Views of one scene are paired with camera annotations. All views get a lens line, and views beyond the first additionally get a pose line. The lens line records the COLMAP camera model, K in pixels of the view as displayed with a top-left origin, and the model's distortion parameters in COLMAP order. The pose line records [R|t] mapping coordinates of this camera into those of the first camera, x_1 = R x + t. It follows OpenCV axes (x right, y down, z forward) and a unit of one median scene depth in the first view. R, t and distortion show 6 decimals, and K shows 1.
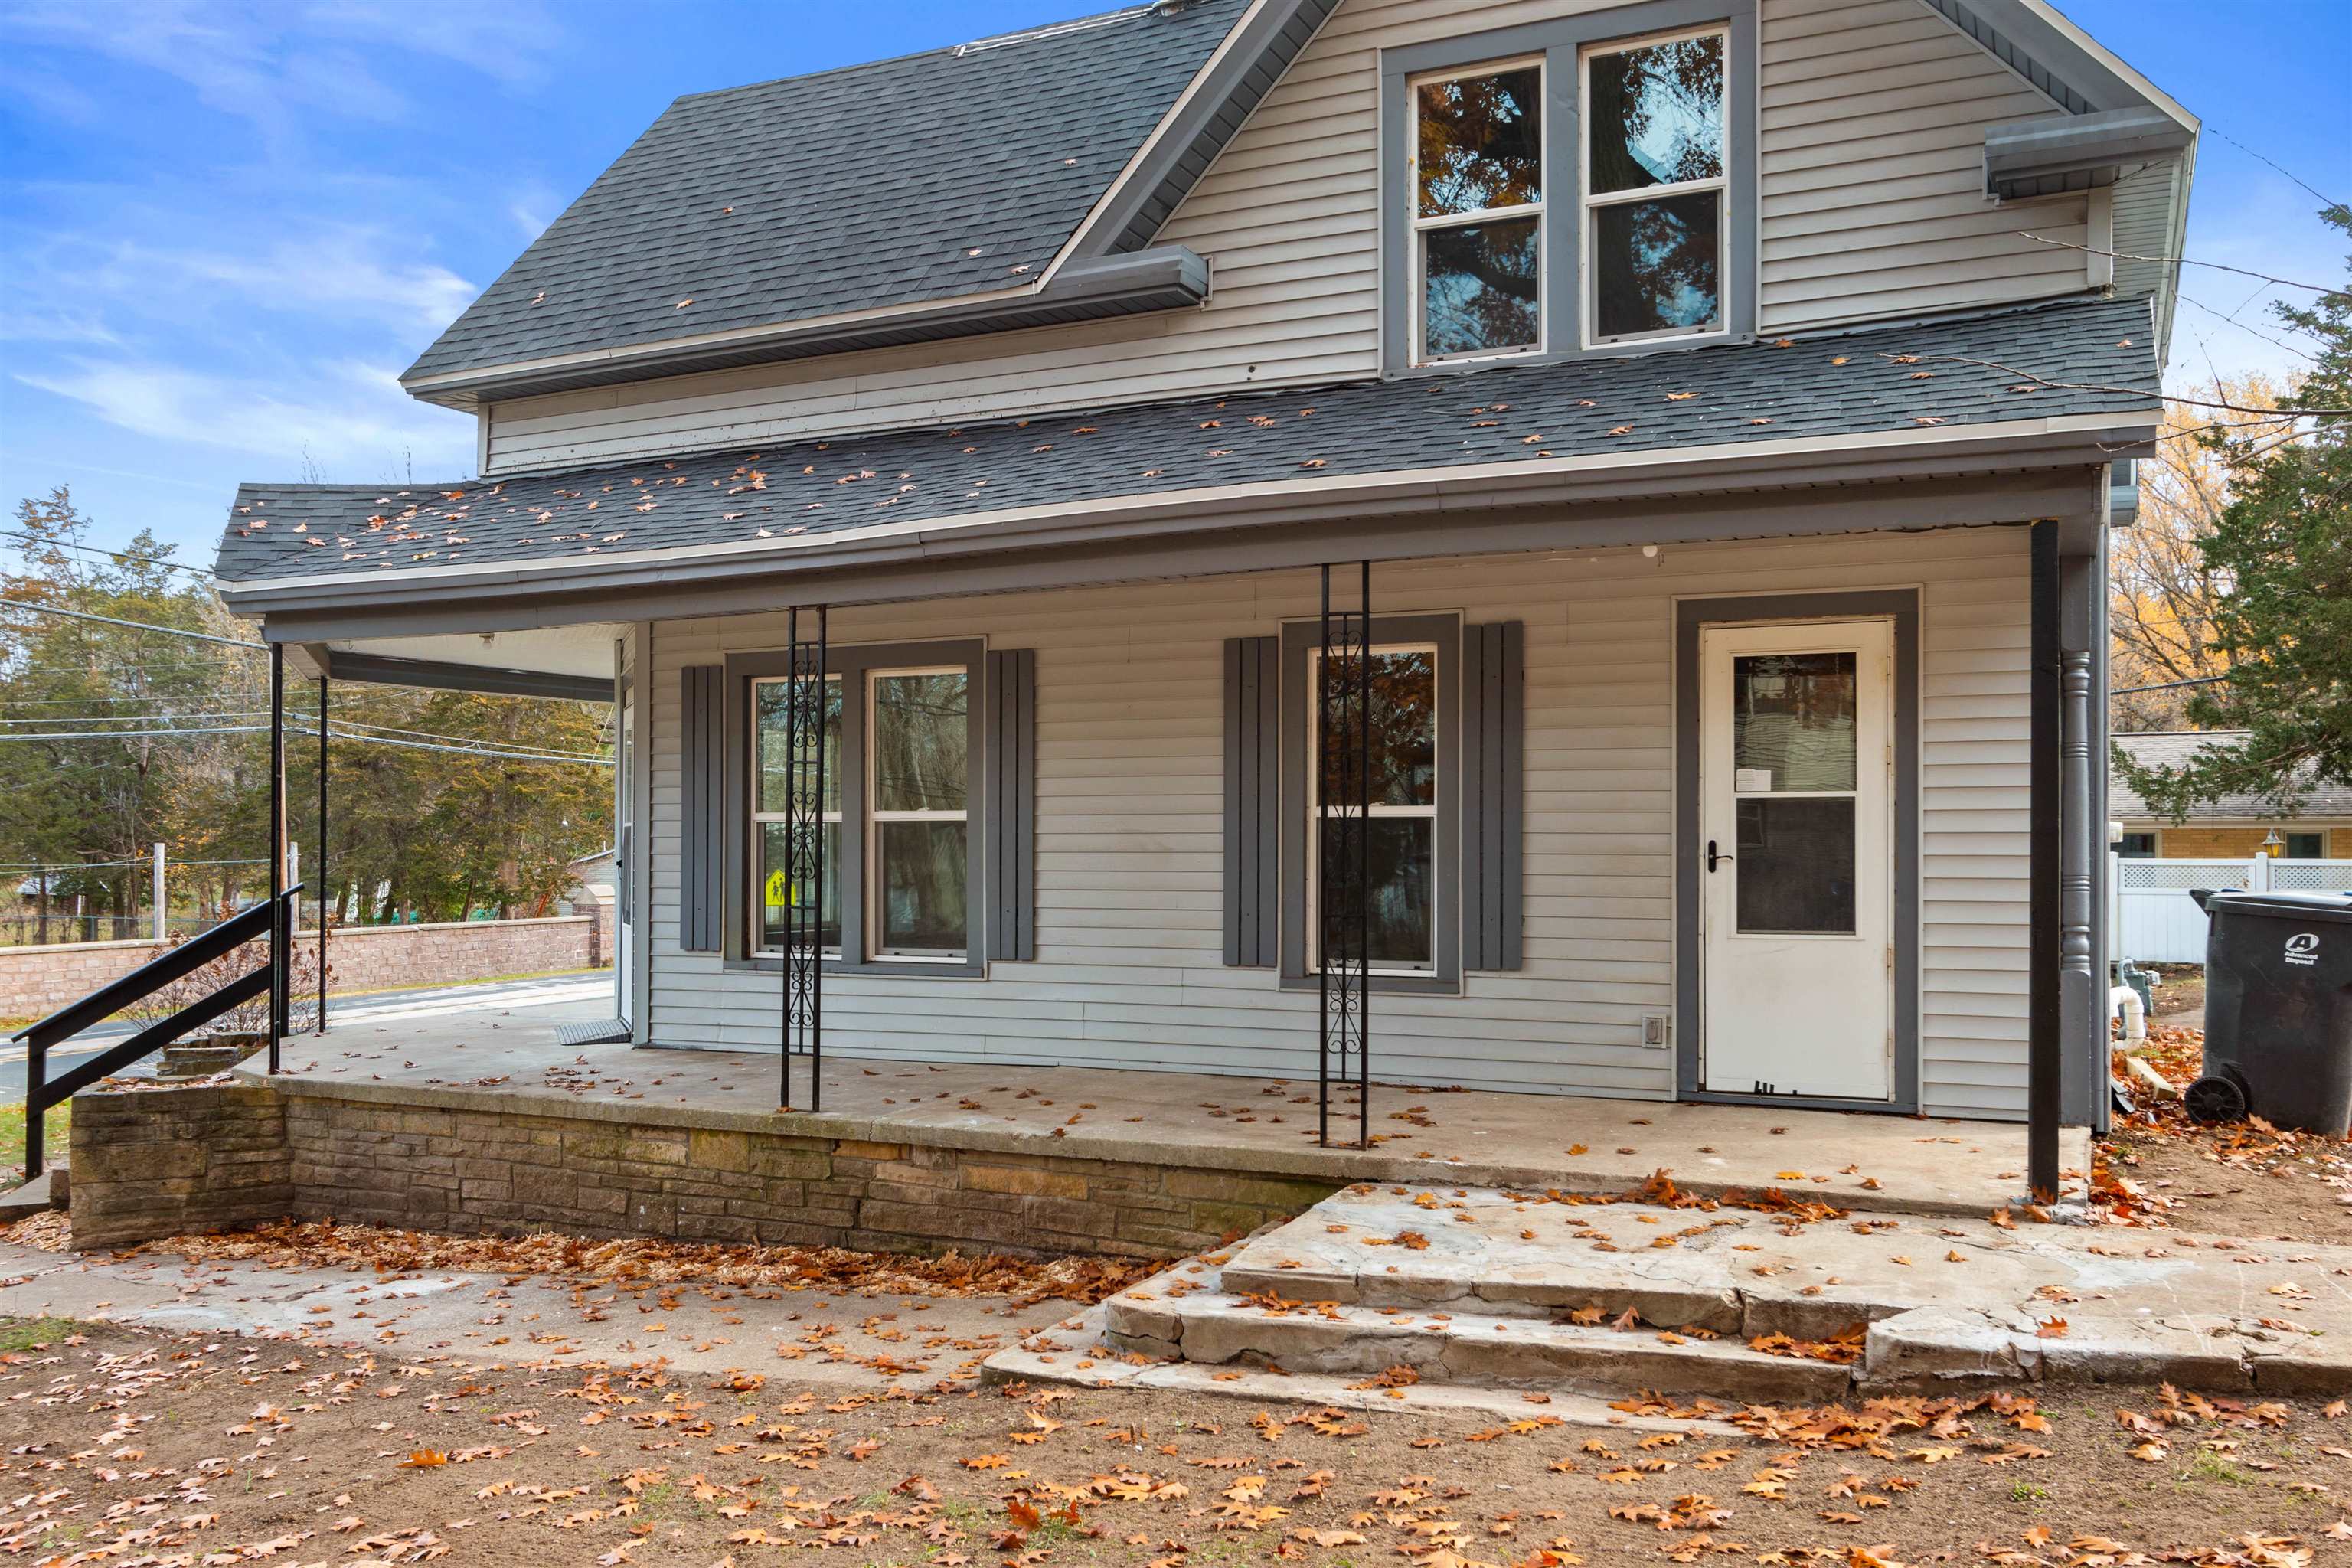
lens RADIAL K [[1952.6, 0, 1179.3], [0, 1952.6, 859.8], [0, 0, 1]] dist [0.008488, -0.004991]
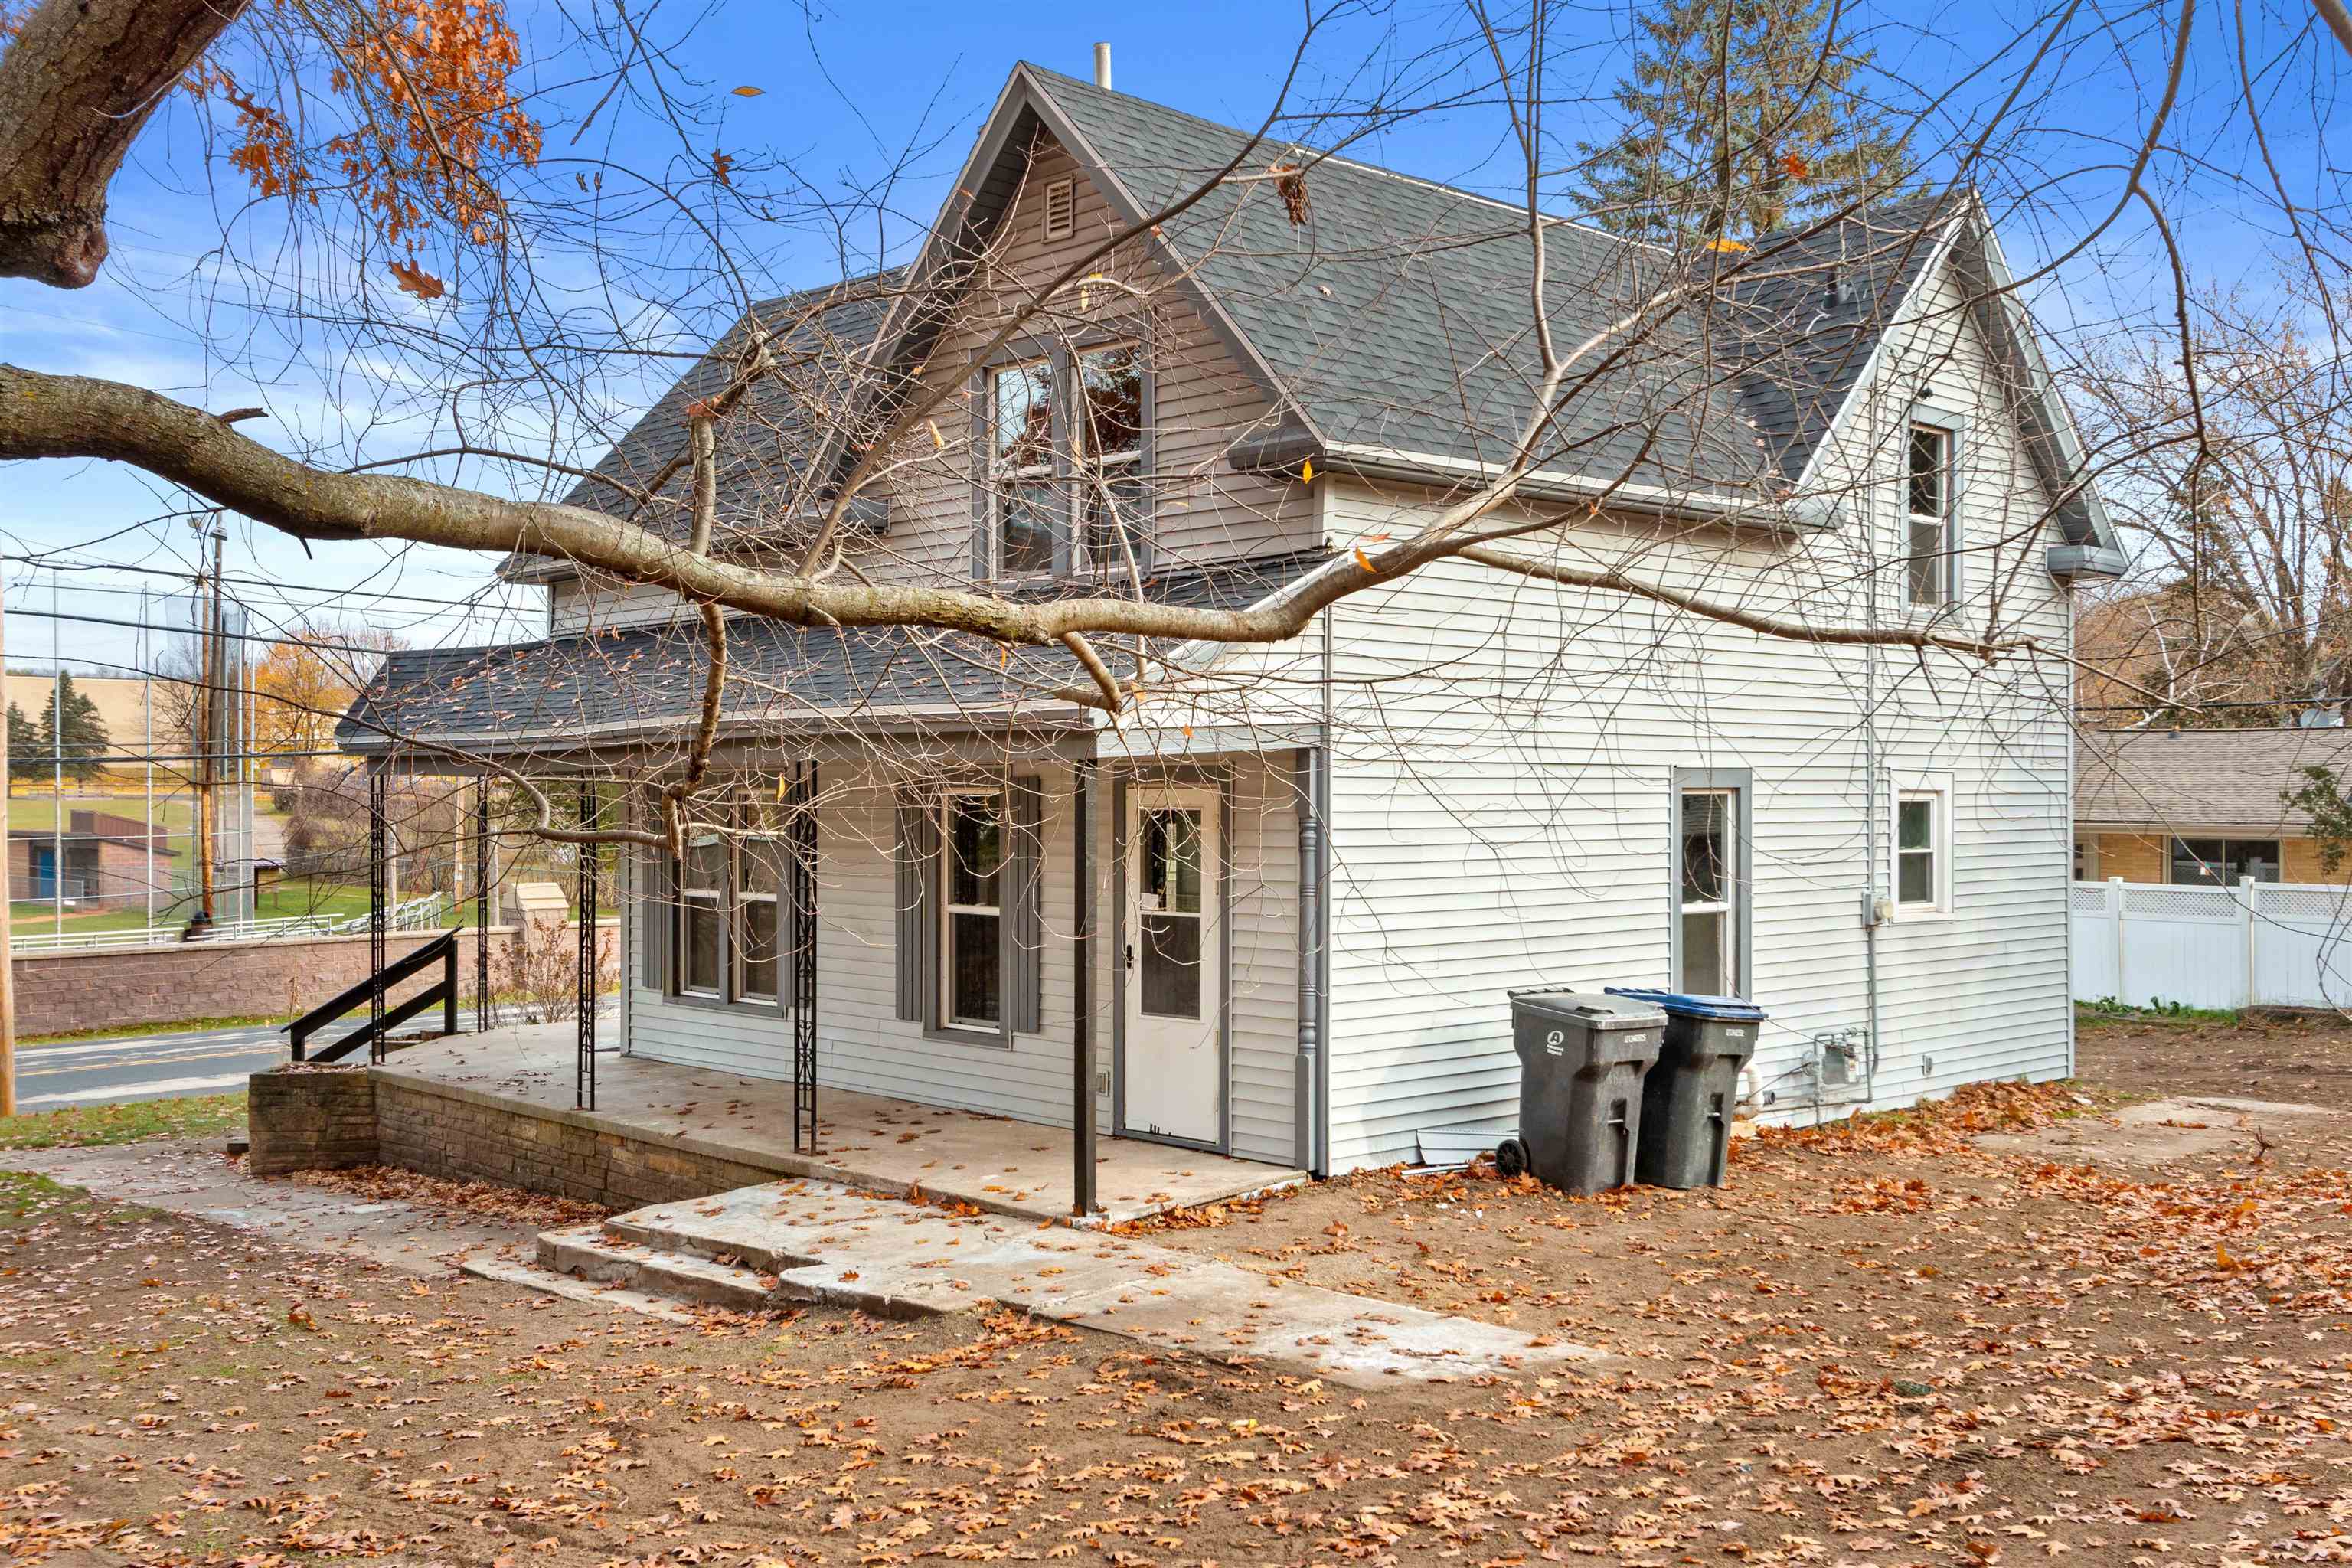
lens RADIAL K [[2275.0, 0, 1175.3], [0, 2275.0, 782.4], [0, 0, 1]] dist [-0.017622, 0.000000]
pose [[0.931626, -0.000663, -0.363418, 0.823532], [-0.003982, 0.999920, -0.012032, -0.097102], [0.363397, 0.012657, 0.931549, -0.429500]]
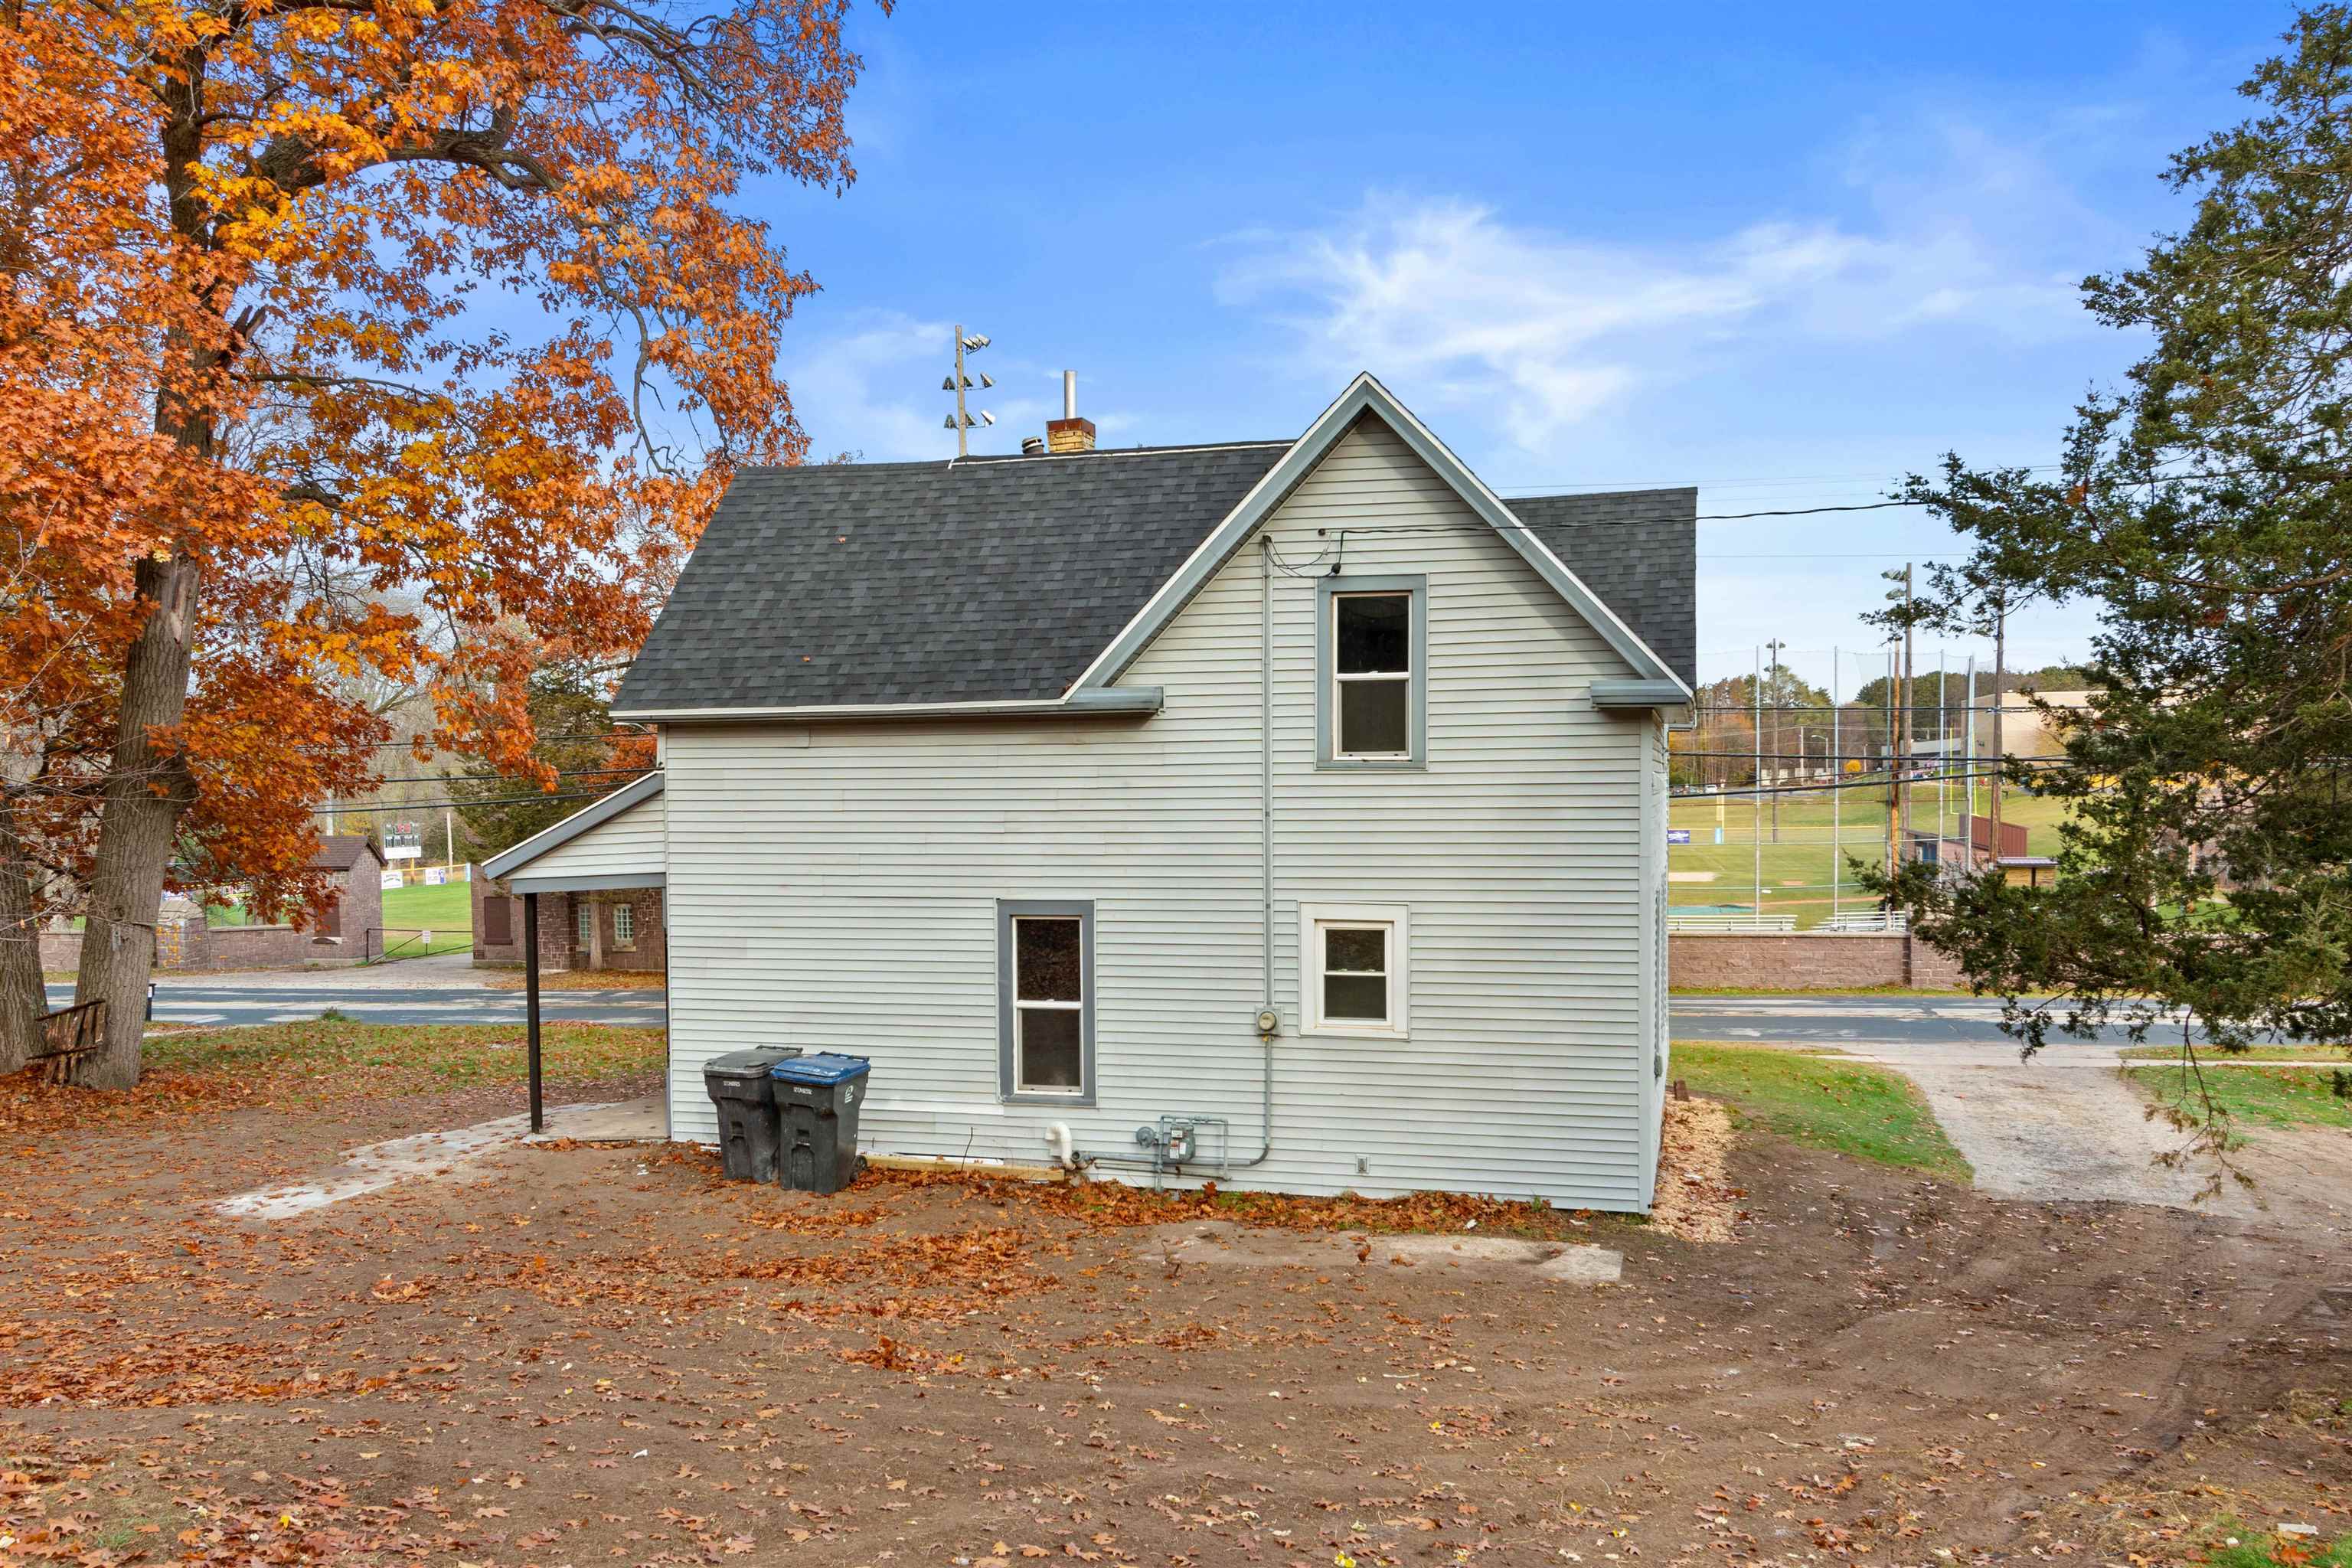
lens RADIAL K [[1895.9, 0, 1174.8], [0, 1895.9, 785.5], [0, 0, 1]] dist [-0.002847, -0.000494]
pose [[0.173604, 0.000122, -0.984815, 2.535616], [-0.000407, 1.000000, 0.000052, -0.251366], [0.984815, 0.000392, 0.173604, 1.178585]]
